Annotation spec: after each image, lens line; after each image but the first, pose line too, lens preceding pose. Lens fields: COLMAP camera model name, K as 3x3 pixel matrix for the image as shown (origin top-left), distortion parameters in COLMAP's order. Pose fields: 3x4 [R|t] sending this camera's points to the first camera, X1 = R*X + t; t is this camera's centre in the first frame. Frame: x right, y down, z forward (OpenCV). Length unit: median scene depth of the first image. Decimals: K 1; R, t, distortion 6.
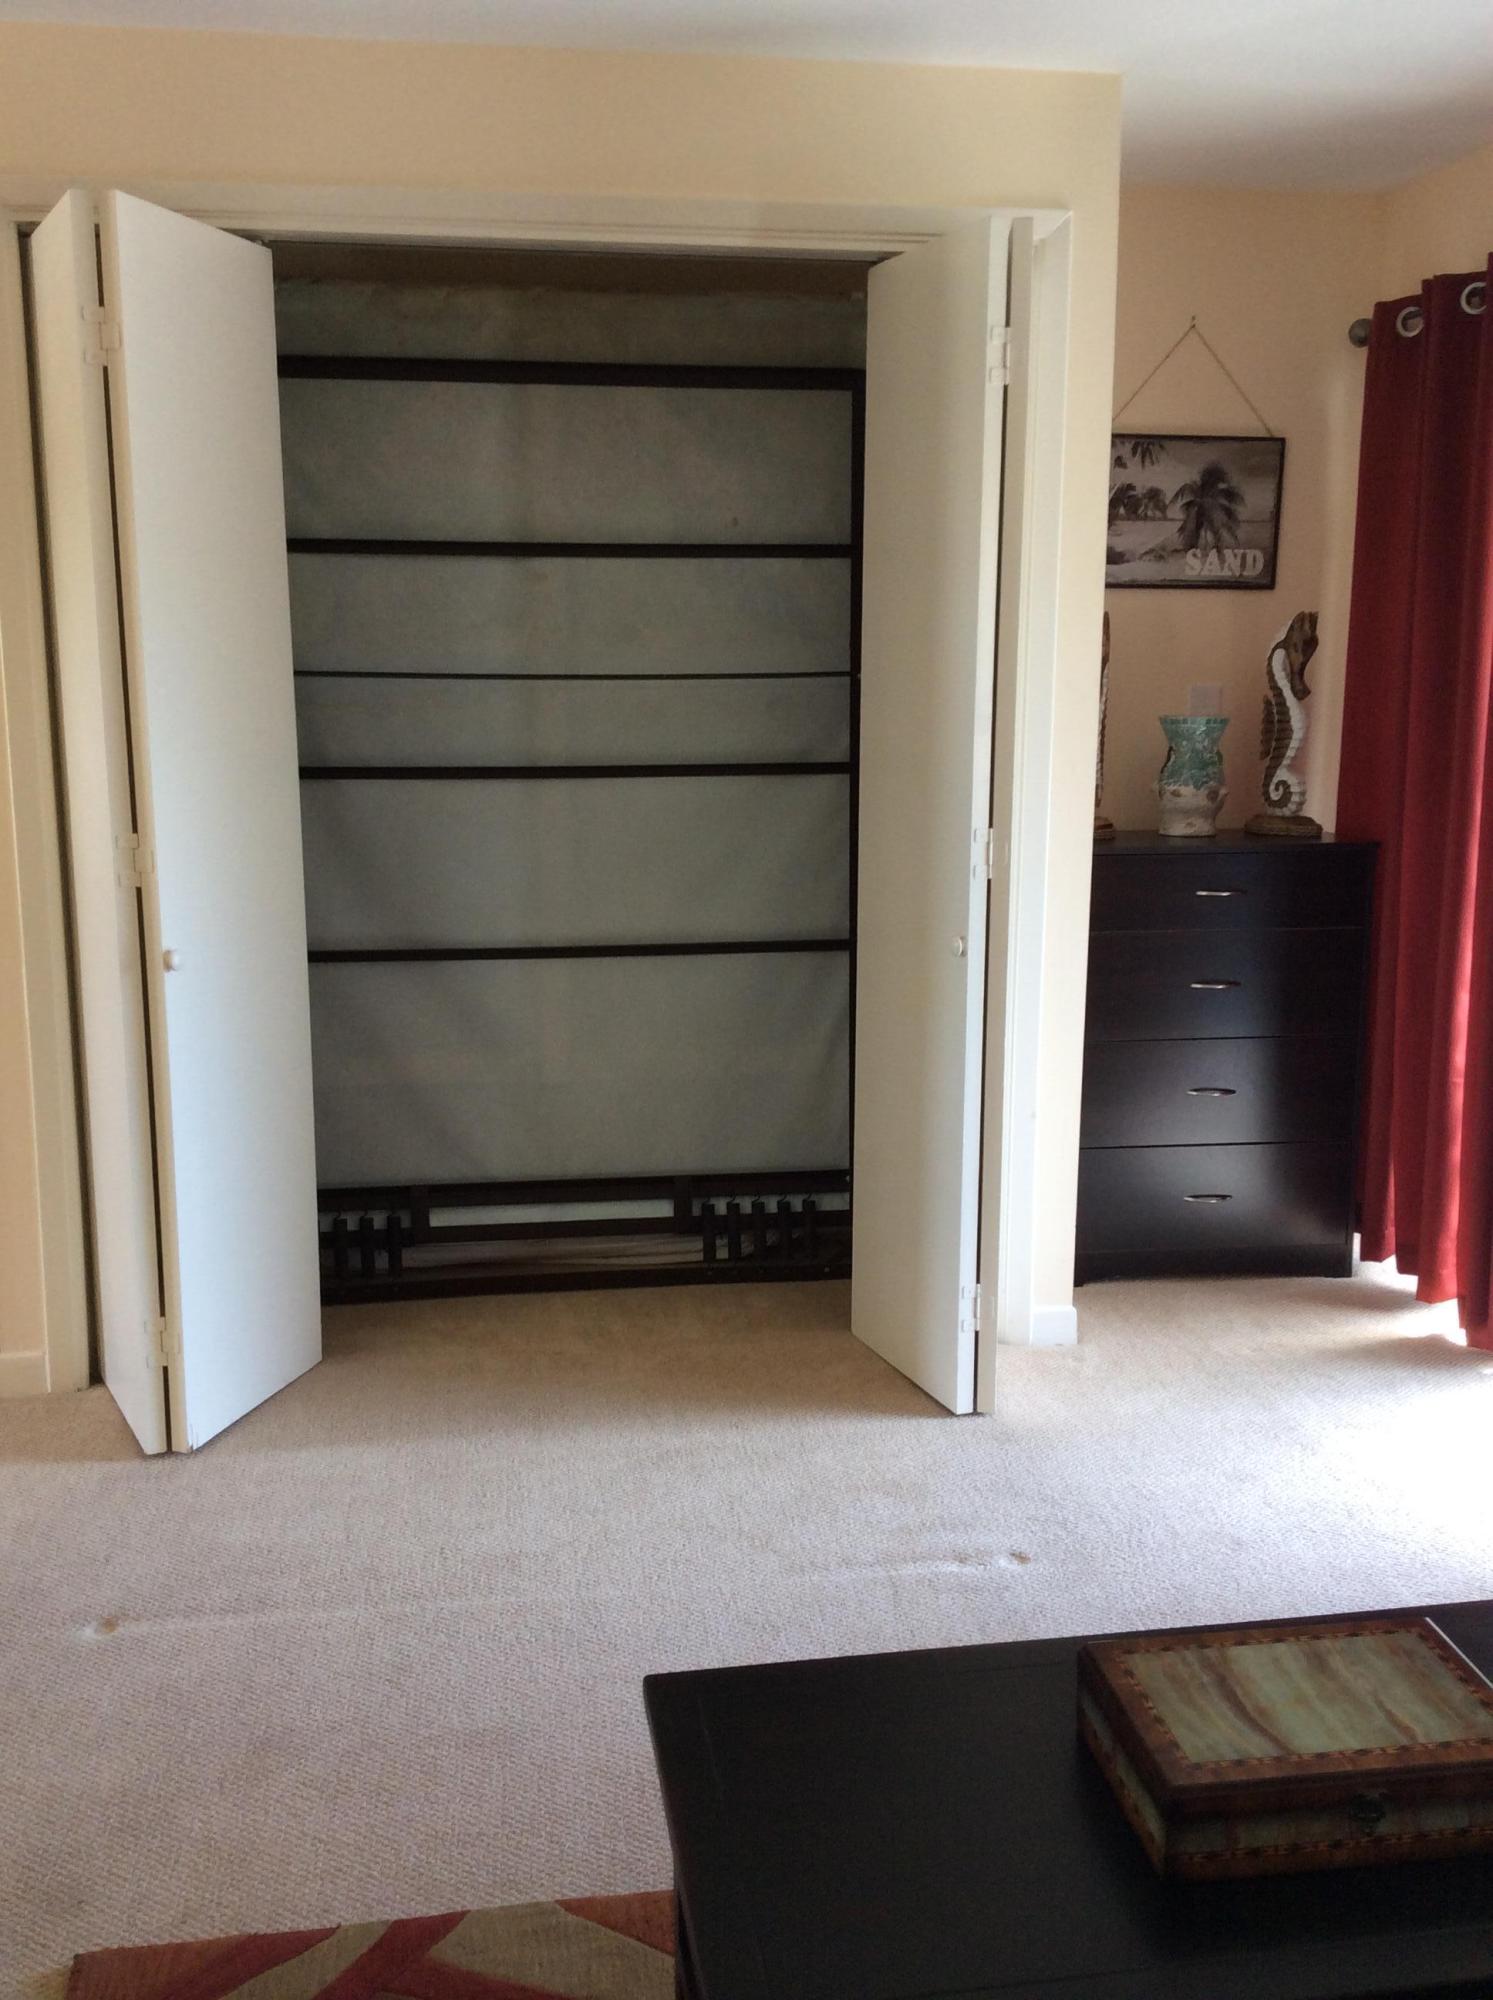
lens RADIAL K [[1835.4, 0, 746.5], [0, 1835.4, 1000.0], [0, 0, 1]] dist [0.157399, -0.344726]
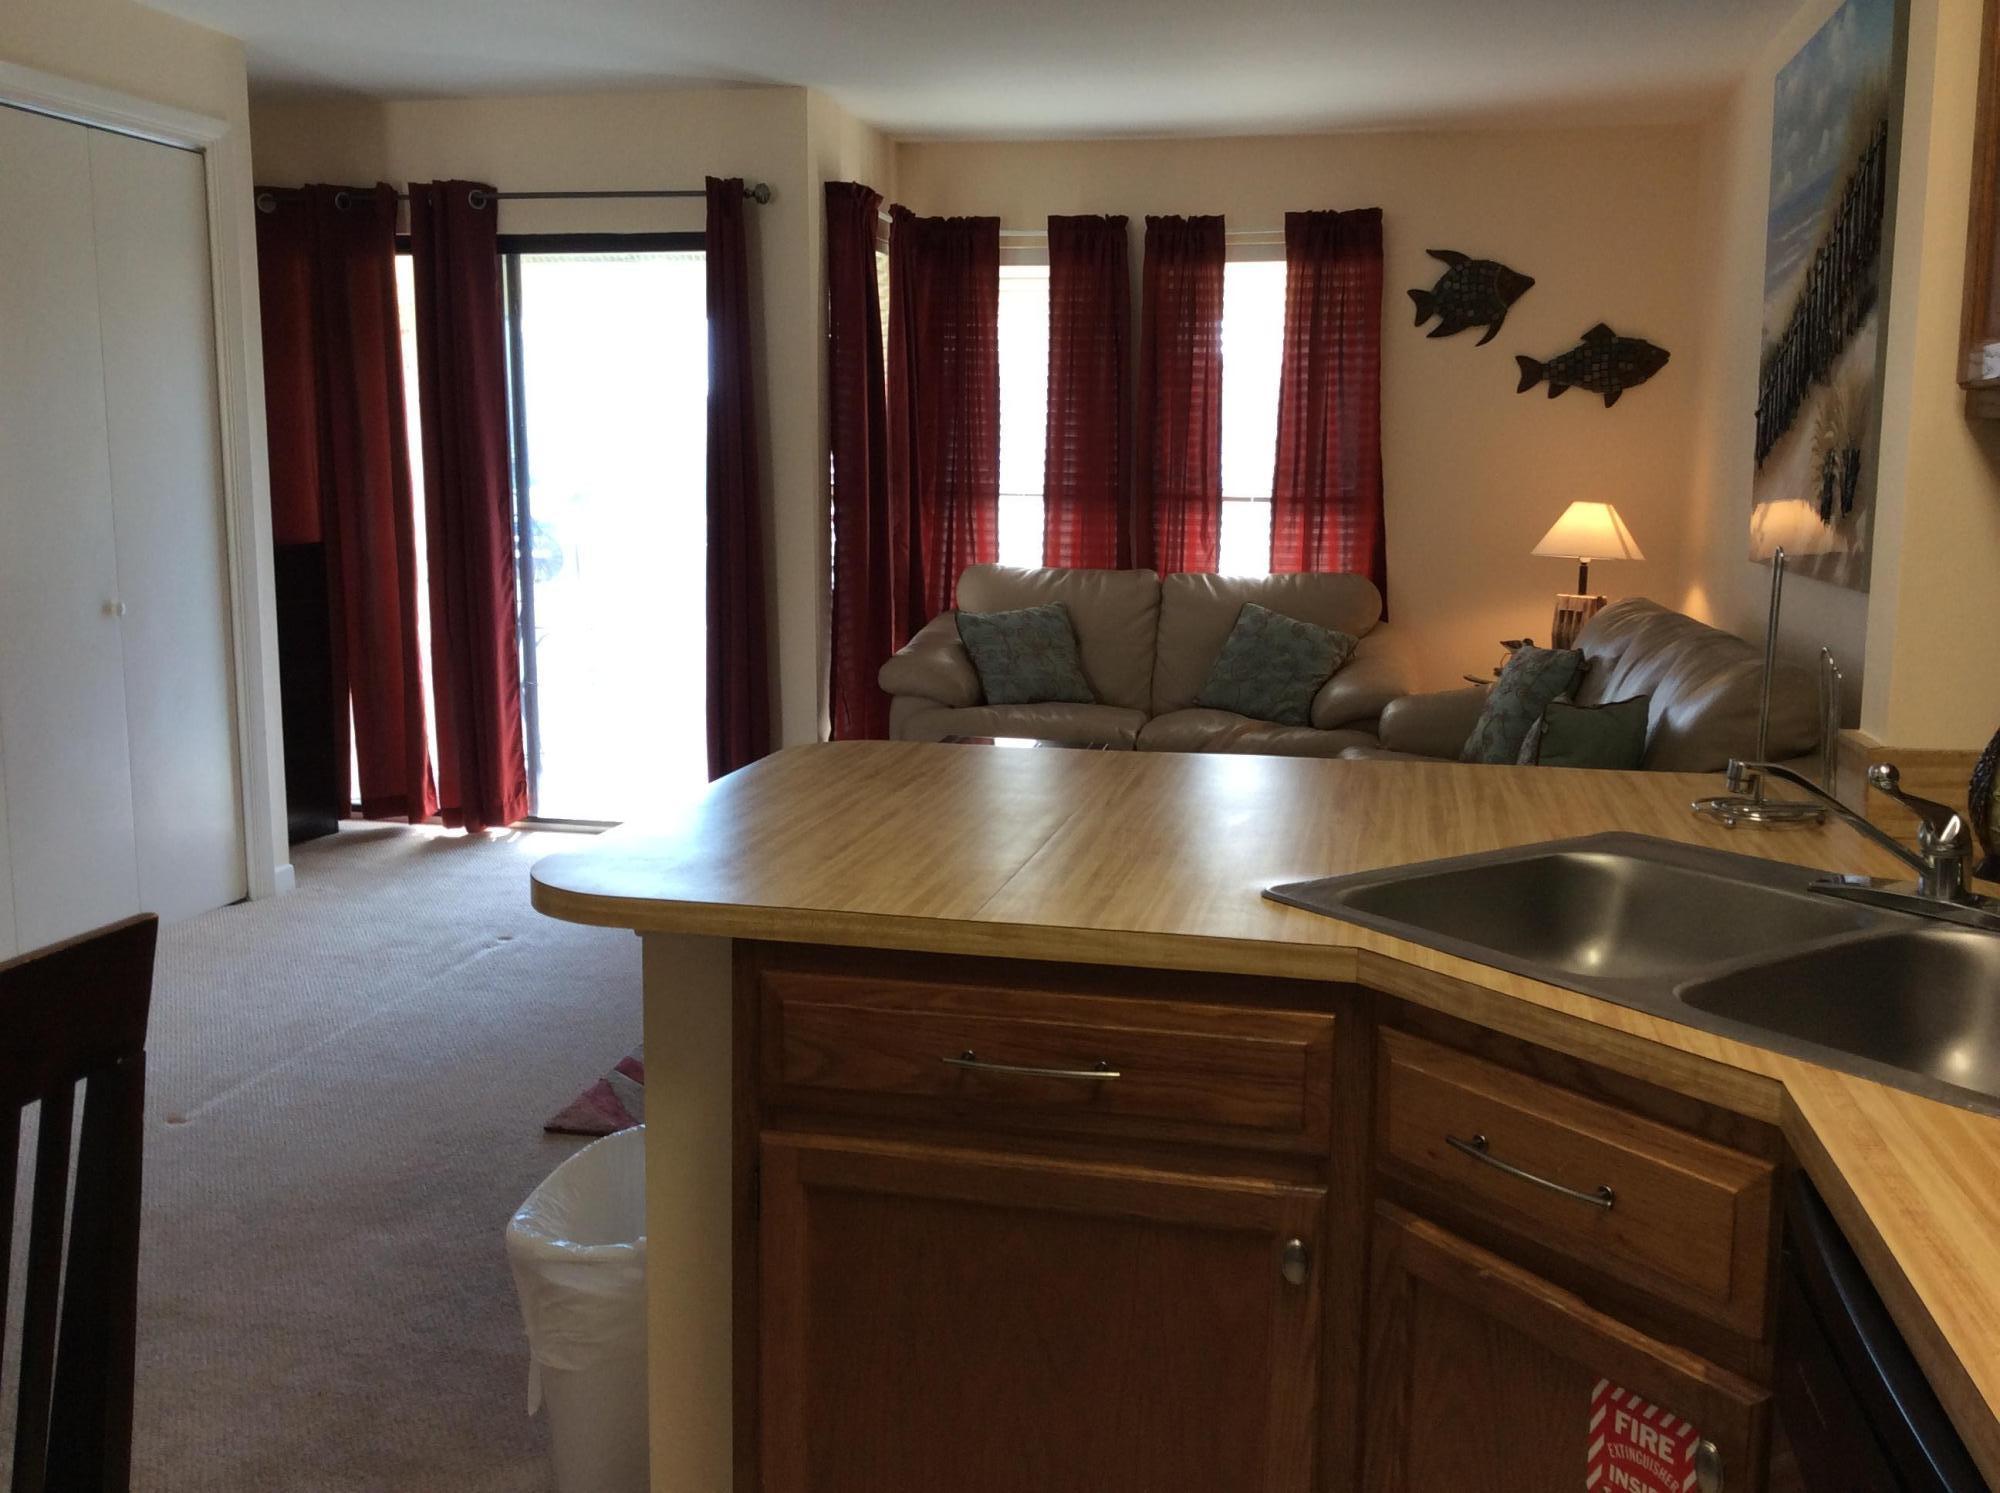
lens RADIAL K [[1808.0, 0, 997.7], [0, 1808.0, 757.3], [0, 0, 1]] dist [0.102830, -0.187176]
pose [[0.335921, -0.151436, 0.929636, -1.191638], [0.165233, 0.981159, 0.100123, 0.040383], [-0.927284, 0.119973, 0.354615, -0.039931]]
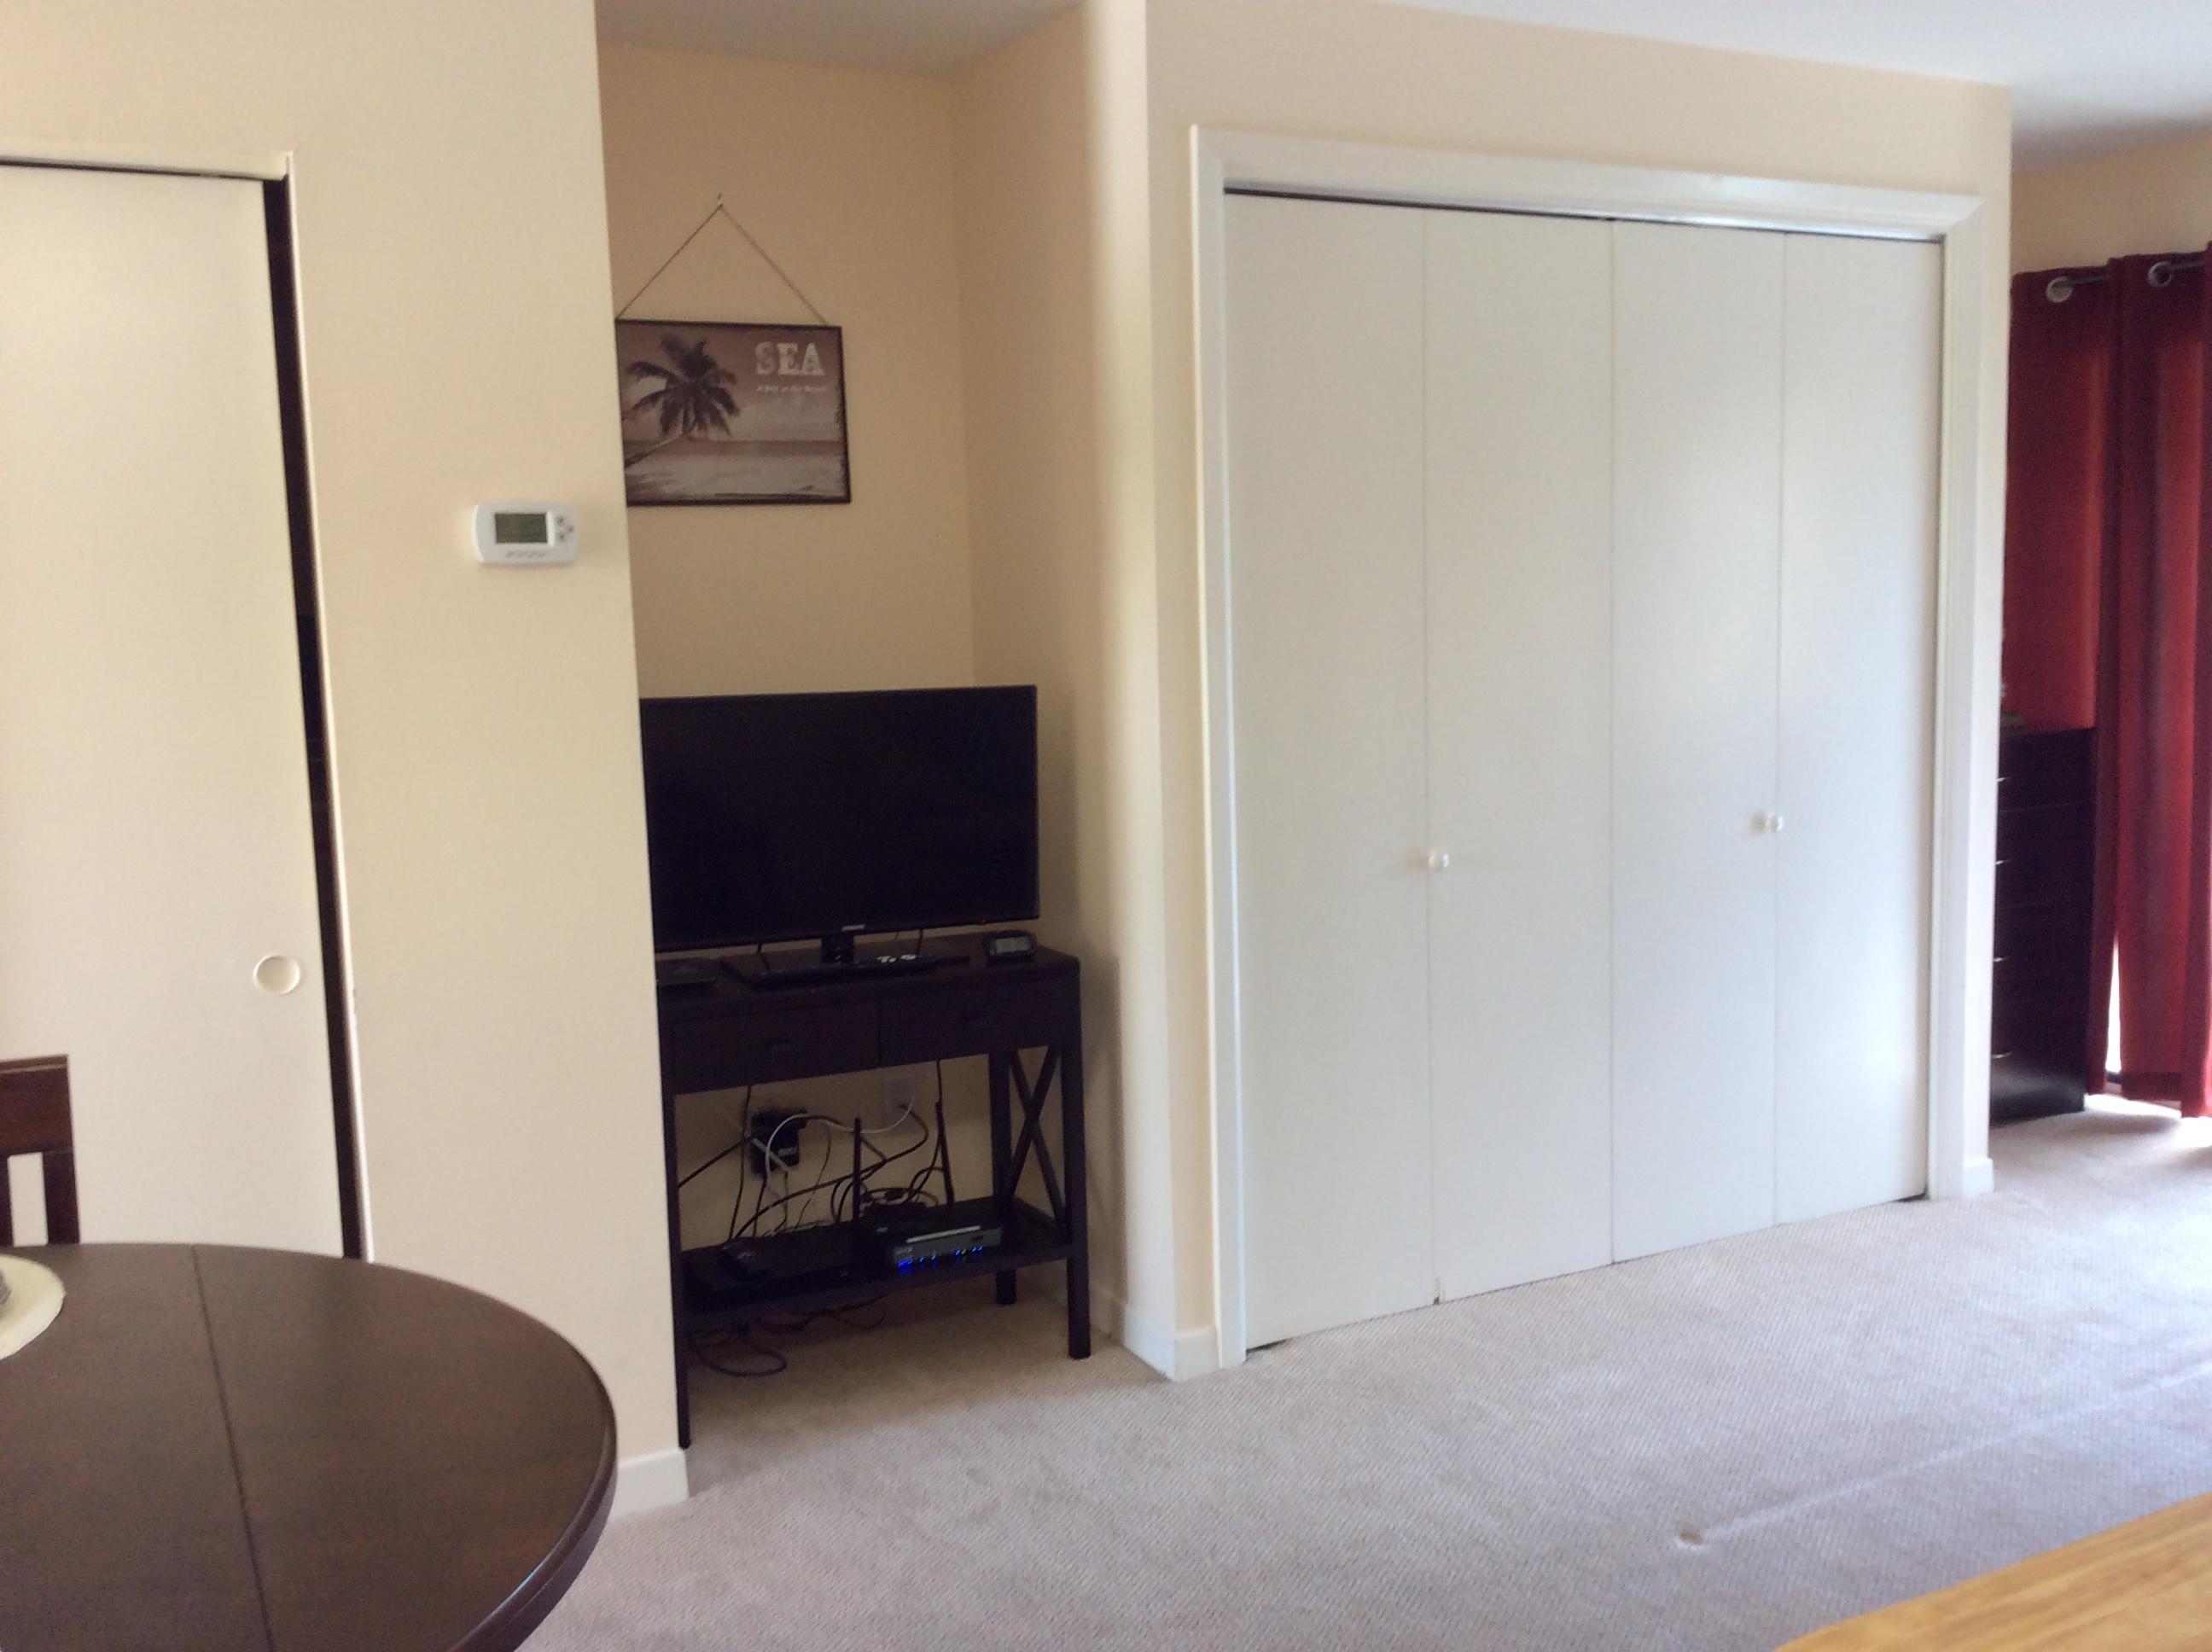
lens RADIAL K [[1999.5, 0, 1103.4], [0, 1999.5, 837.9], [0, 0, 1]] dist [0.102830, -0.187176]
pose [[0.935669, -0.070109, 0.345843, -0.889096], [0.094333, 0.994092, -0.053694, -0.010058], [-0.340035, 0.082864, 0.936755, 0.046986]]
